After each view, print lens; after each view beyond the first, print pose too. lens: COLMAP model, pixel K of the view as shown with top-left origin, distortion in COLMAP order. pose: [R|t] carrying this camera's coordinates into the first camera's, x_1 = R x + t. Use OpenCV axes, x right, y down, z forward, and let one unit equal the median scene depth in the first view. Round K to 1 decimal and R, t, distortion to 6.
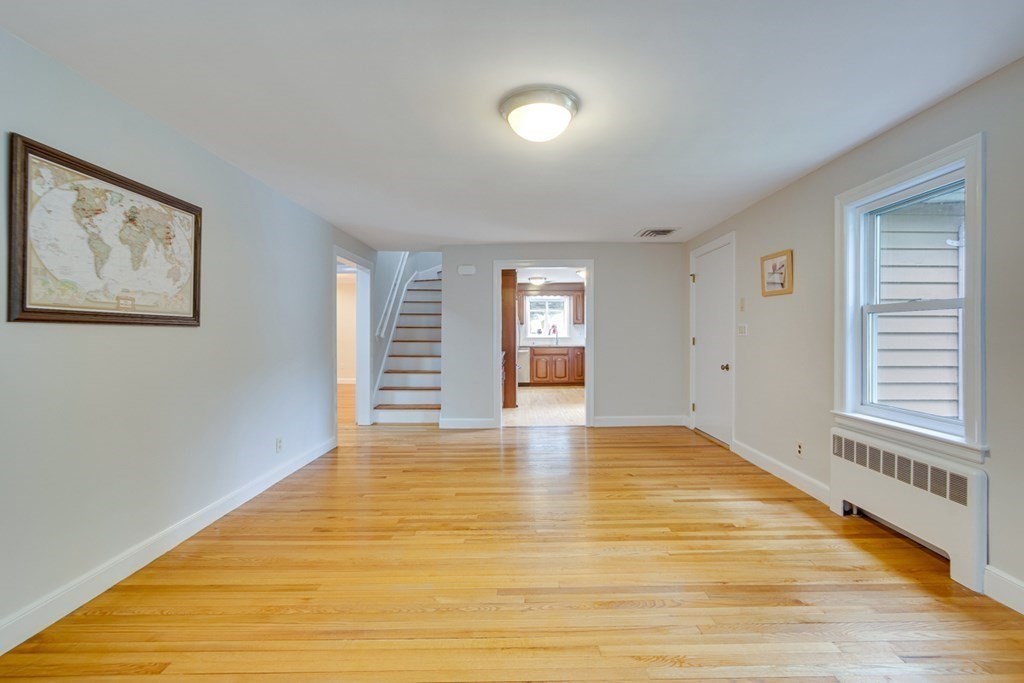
lens RADIAL K [[448.2, 0, 530.4], [0, 448.2, 335.1], [0, 0, 1]] dist [-0.000662, 0.000005]
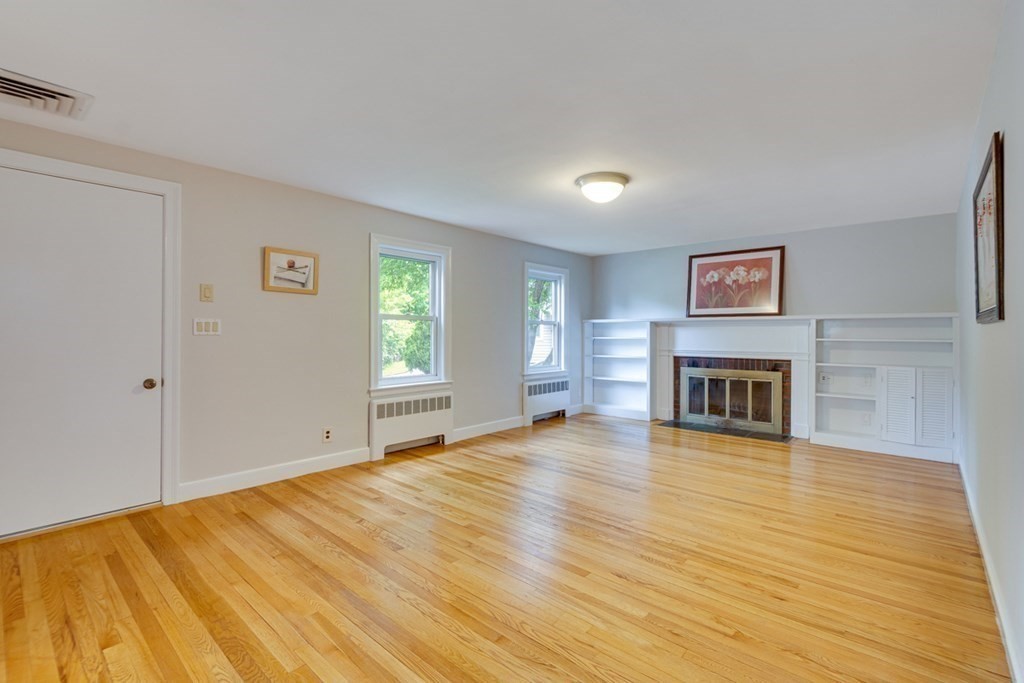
lens RADIAL K [[477.1, 0, 503.2], [0, 477.1, 330.9], [0, 0, 1]] dist [0.001904, 0.000369]
pose [[-0.719015, 0.004258, 0.694982, -0.680867], [0.001142, 0.999987, -0.004945, -0.000738], [-0.694994, -0.002762, -0.719010, 1.906764]]
